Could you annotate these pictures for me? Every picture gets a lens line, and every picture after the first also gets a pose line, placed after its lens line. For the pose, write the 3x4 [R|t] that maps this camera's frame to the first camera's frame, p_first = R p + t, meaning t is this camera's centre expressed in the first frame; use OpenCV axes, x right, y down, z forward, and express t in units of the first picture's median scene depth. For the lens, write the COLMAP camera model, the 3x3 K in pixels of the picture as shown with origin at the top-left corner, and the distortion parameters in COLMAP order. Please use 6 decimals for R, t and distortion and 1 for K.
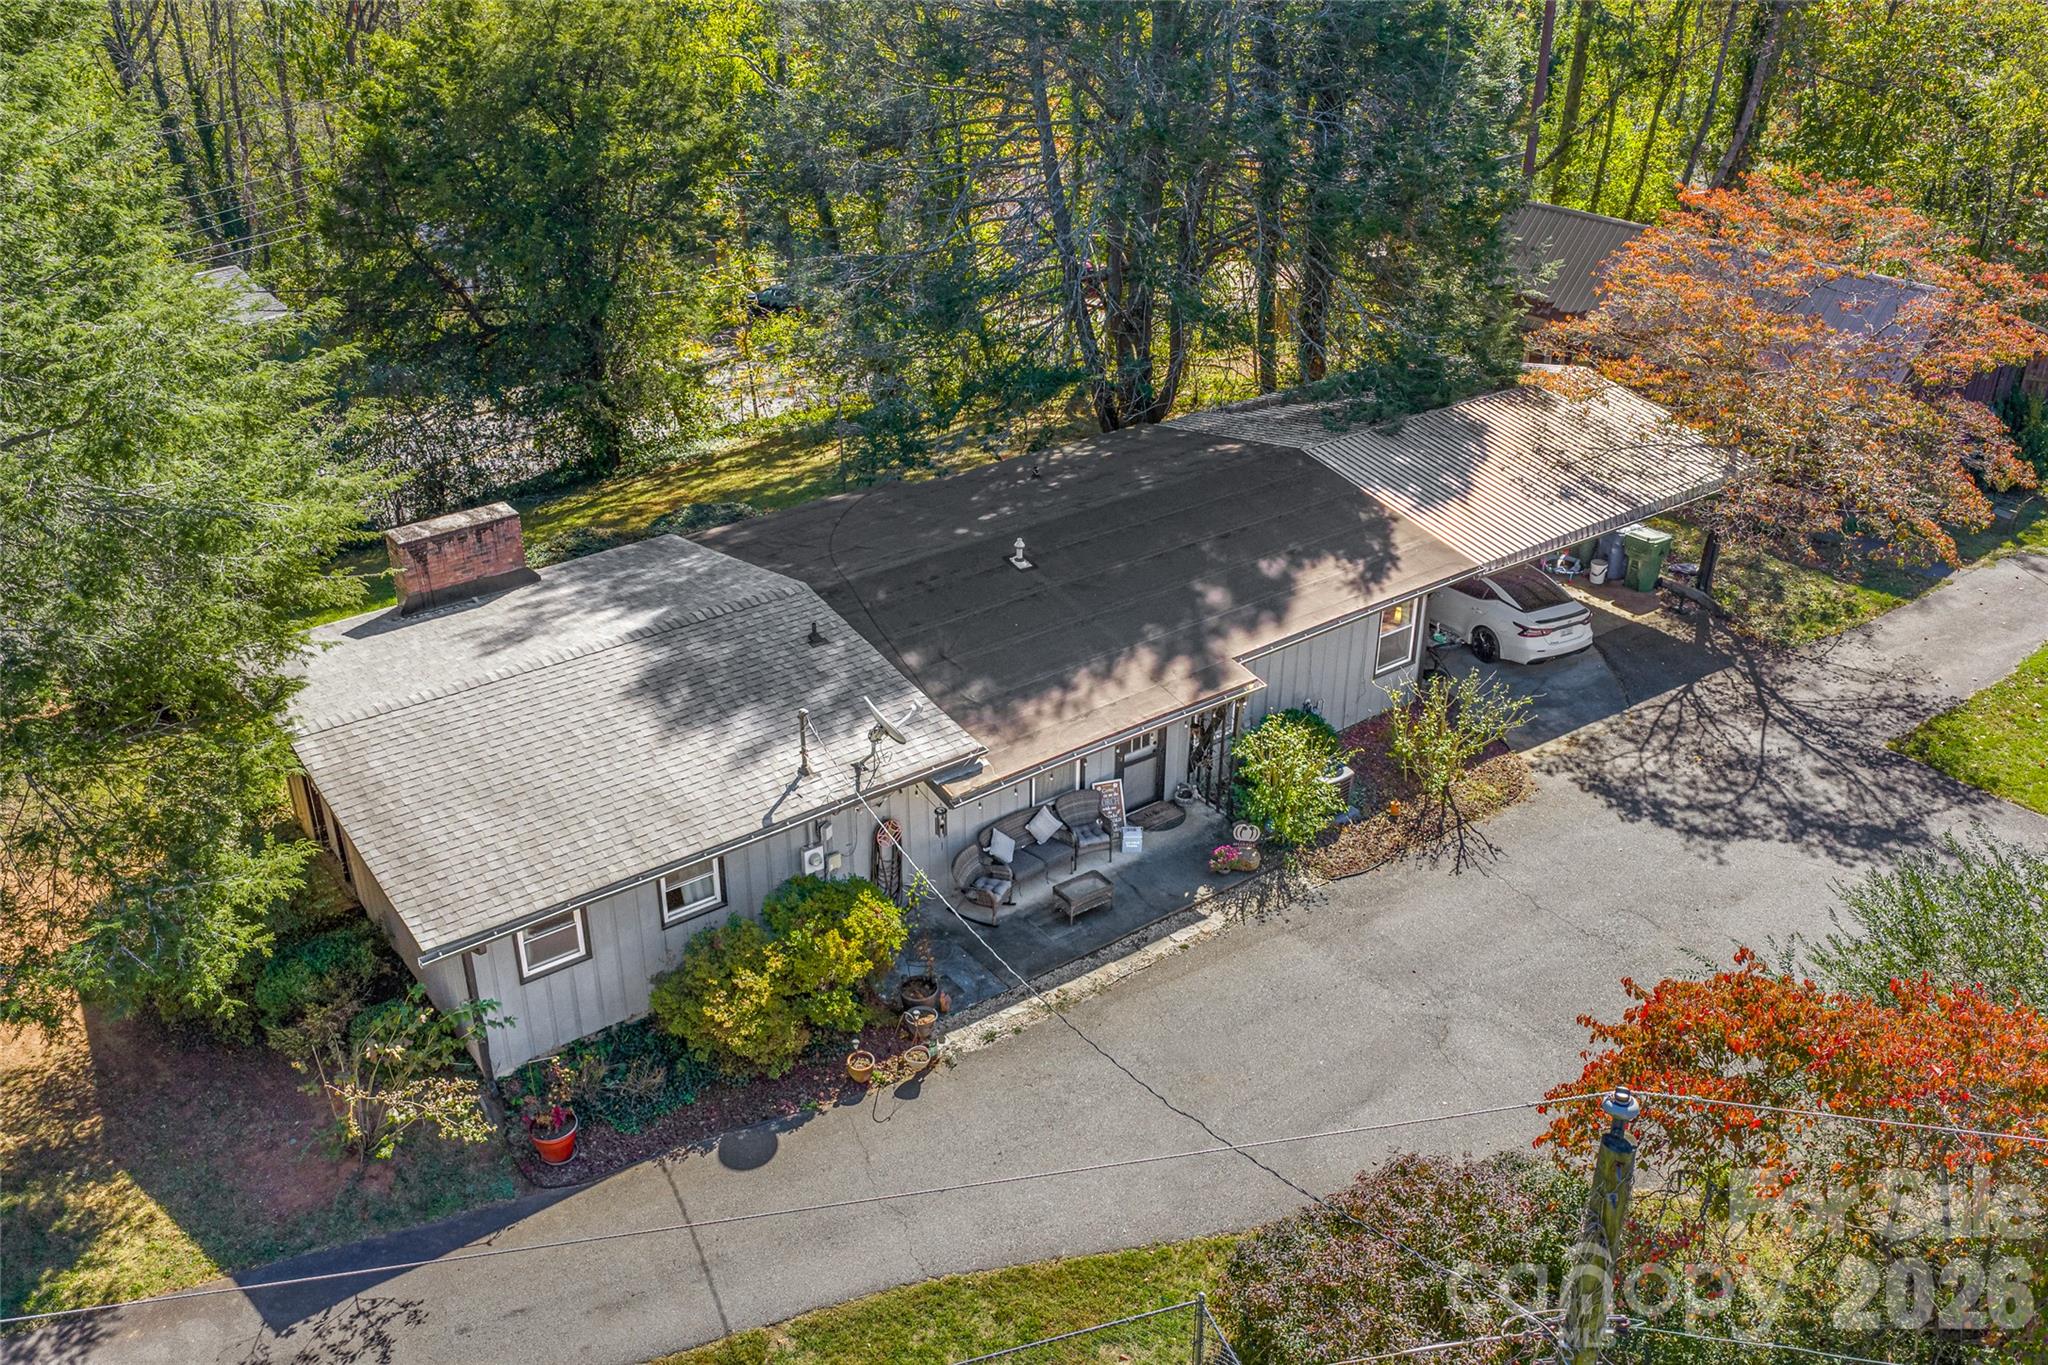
lens RADIAL K [[1731.8, 0, 1024.0], [0, 1731.8, 682.5], [0, 0, 1]] dist [0.009578, 0.001545]
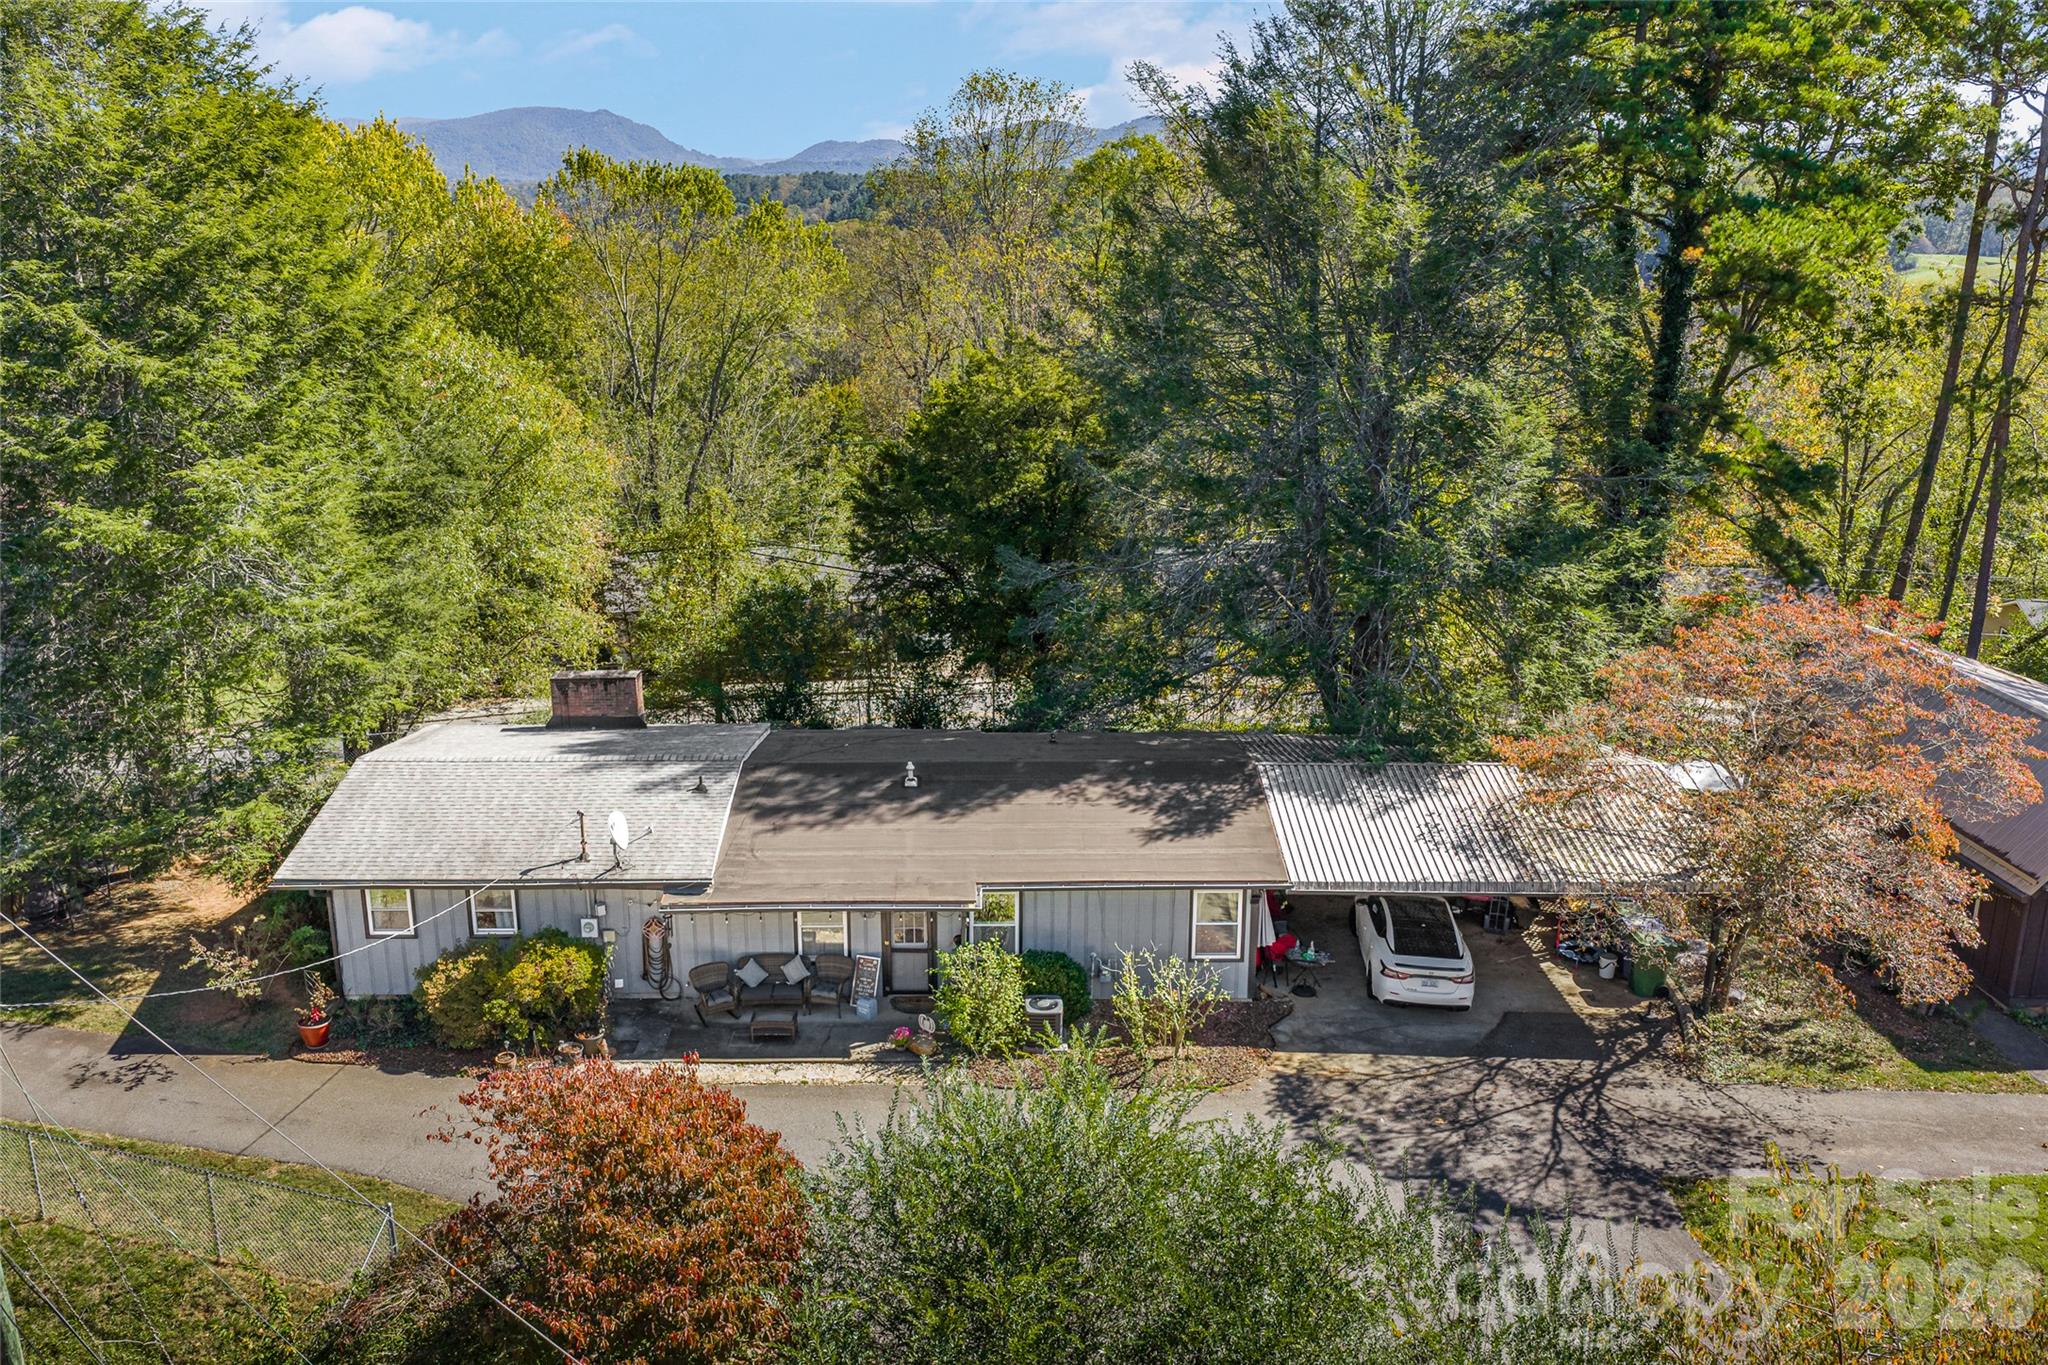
lens RADIAL K [[1731.8, 0, 1024.0], [0, 1731.8, 682.5], [0, 0, 1]] dist [0.009578, 0.001545]
pose [[0.814816, 0.165481, -0.555600, 0.803716], [-0.277662, 0.952714, -0.123448, -0.007097], [0.508900, 0.254856, 0.822234, 0.003803]]
